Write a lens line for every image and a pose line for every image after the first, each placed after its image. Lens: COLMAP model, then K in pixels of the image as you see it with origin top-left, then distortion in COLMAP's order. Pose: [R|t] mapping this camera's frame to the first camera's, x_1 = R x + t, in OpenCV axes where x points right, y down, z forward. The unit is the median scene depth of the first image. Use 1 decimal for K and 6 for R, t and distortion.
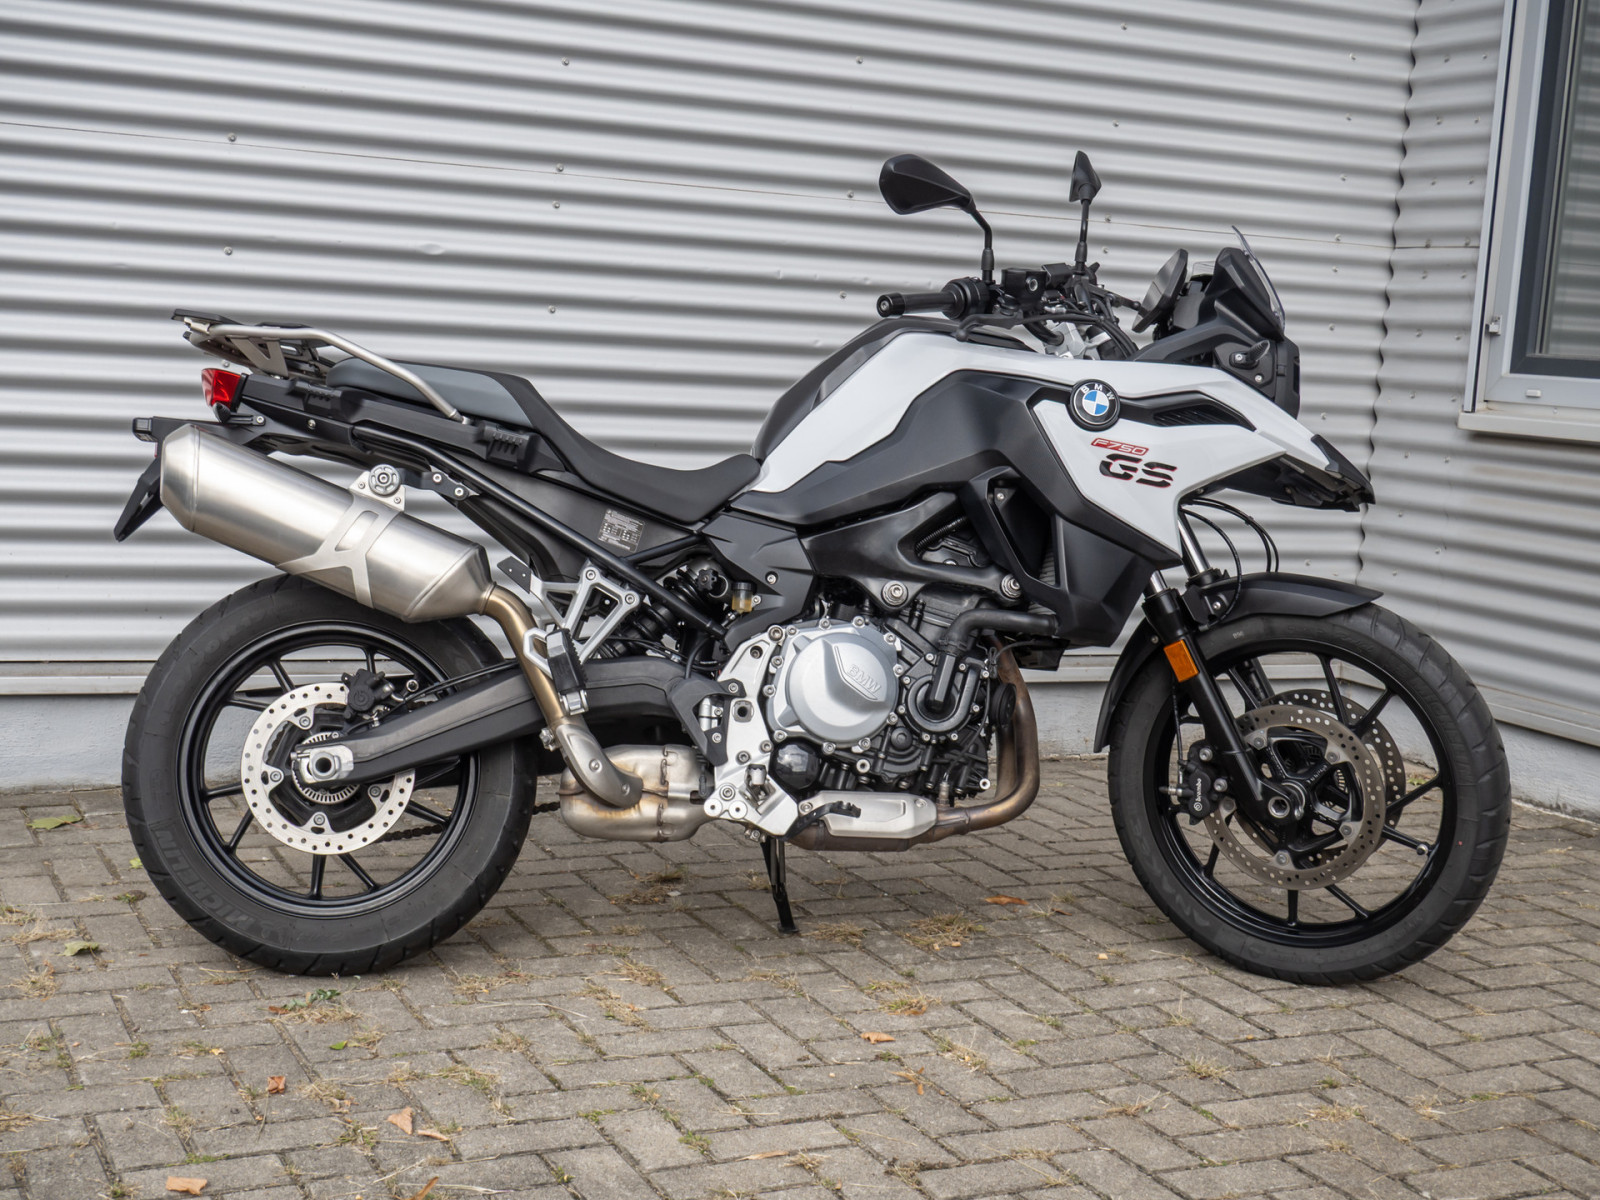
lens RADIAL K [[2155.2, 0, 800.0], [0, 2155.2, 600.0], [0, 0, 1]] dist [-0.000569, 0.003495]
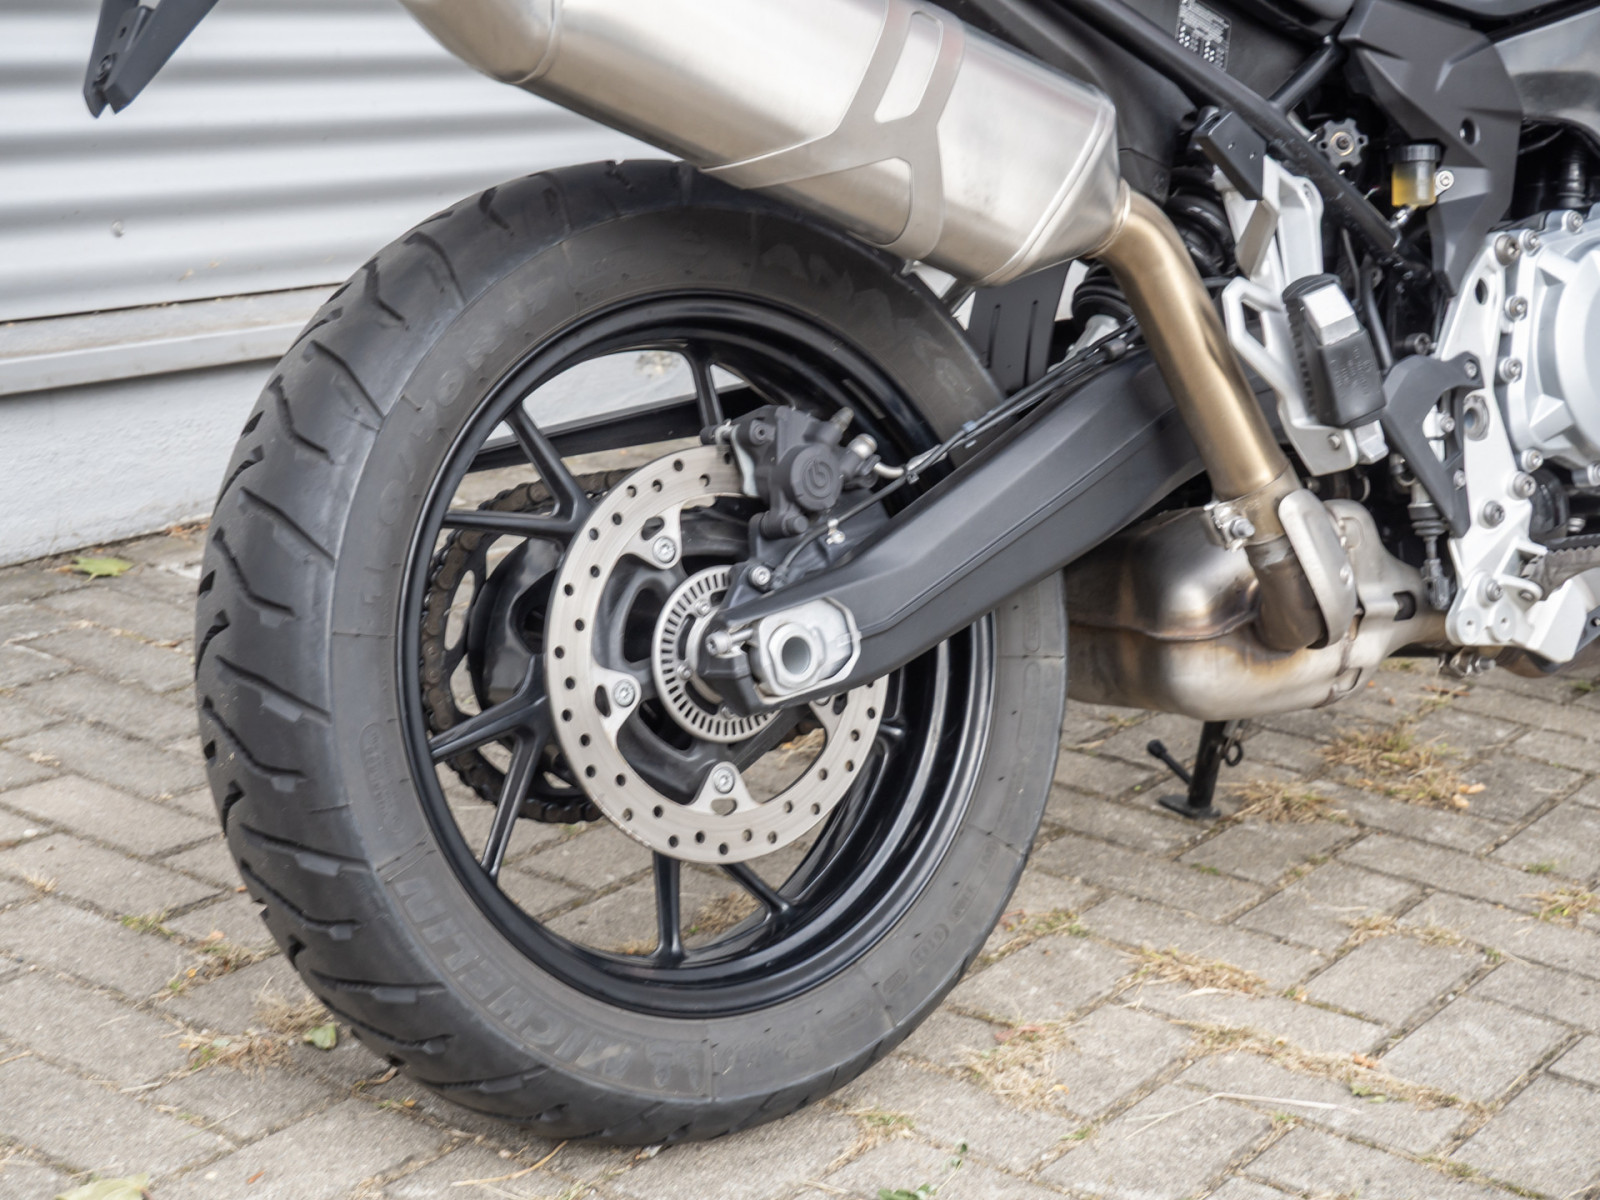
lens RADIAL K [[2854.8, 0, 800.0], [0, 2854.8, 600.0], [0, 0, 1]] dist [0.015423, 0.062741]
pose [[0.850978, -0.130628, 0.508698, -0.476998], [0.037362, 0.981178, 0.189456, -0.034303], [-0.523871, -0.142217, 0.839841, 0.531268]]
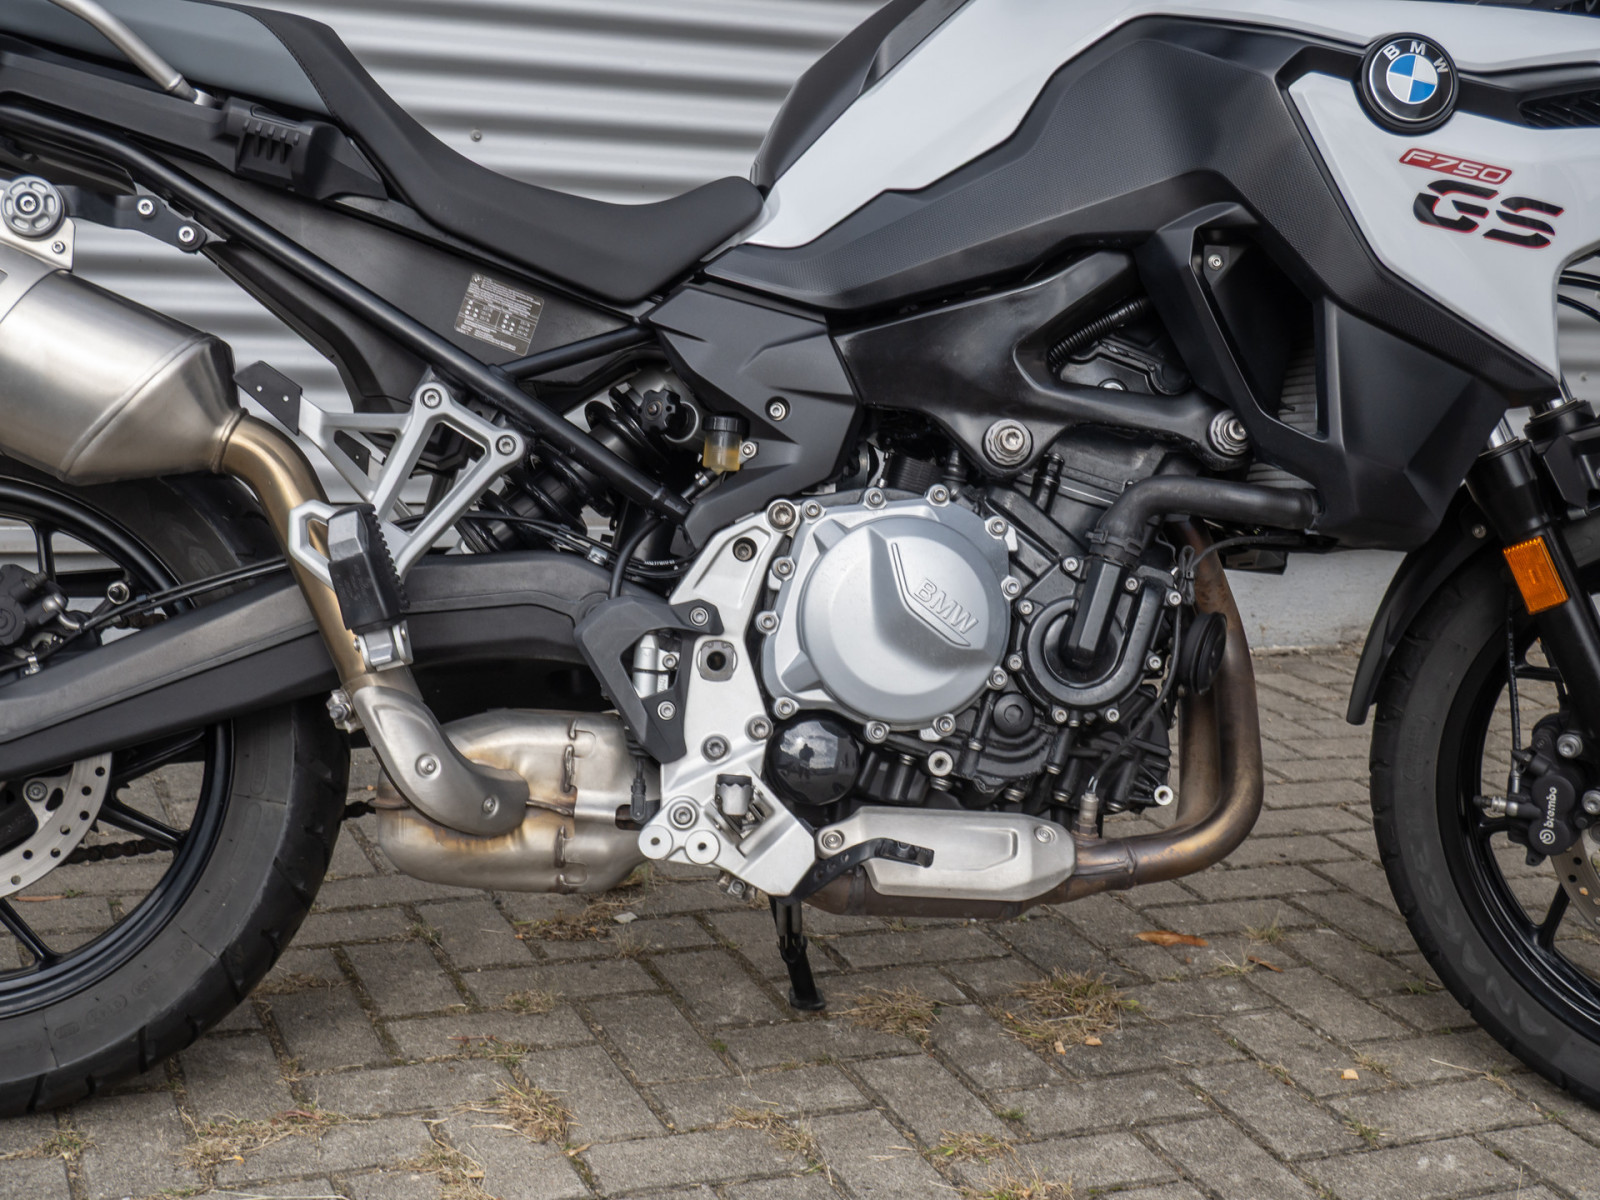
lens RADIAL K [[2200.4, 0, 800.0], [0, 2200.4, 600.0], [0, 0, 1]] dist [0.038202, -0.000315]
pose [[0.999113, 0.022203, -0.035793, 0.013060], [-0.018725, 0.995328, 0.094718, -0.014988], [0.037728, -0.093964, 0.994860, 0.454755]]
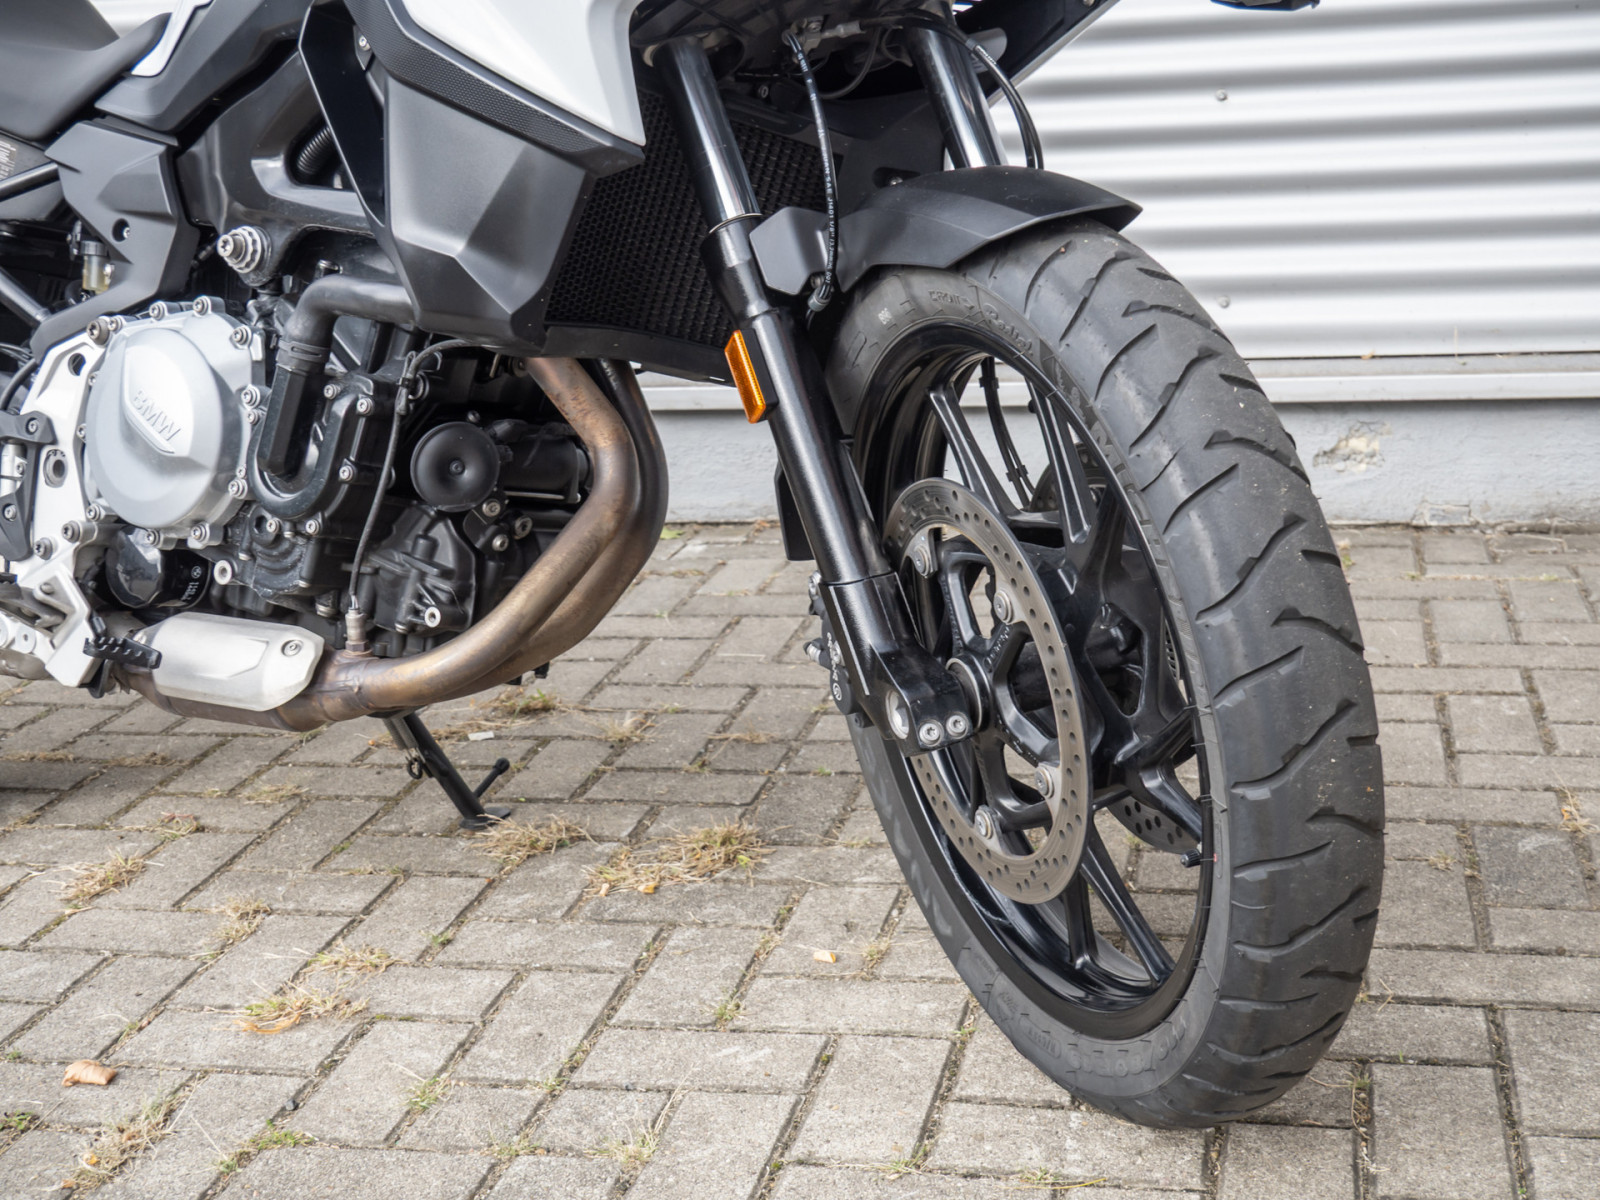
lens RADIAL K [[2110.1, 0, 800.0], [0, 2110.1, 600.0], [0, 0, 1]] dist [0.130257, 0.004846]
pose [[0.767864, 0.061503, -0.637654, 0.489364], [0.029616, 0.990908, 0.131238, 0.016697], [0.639929, -0.119658, 0.759061, 0.677712]]
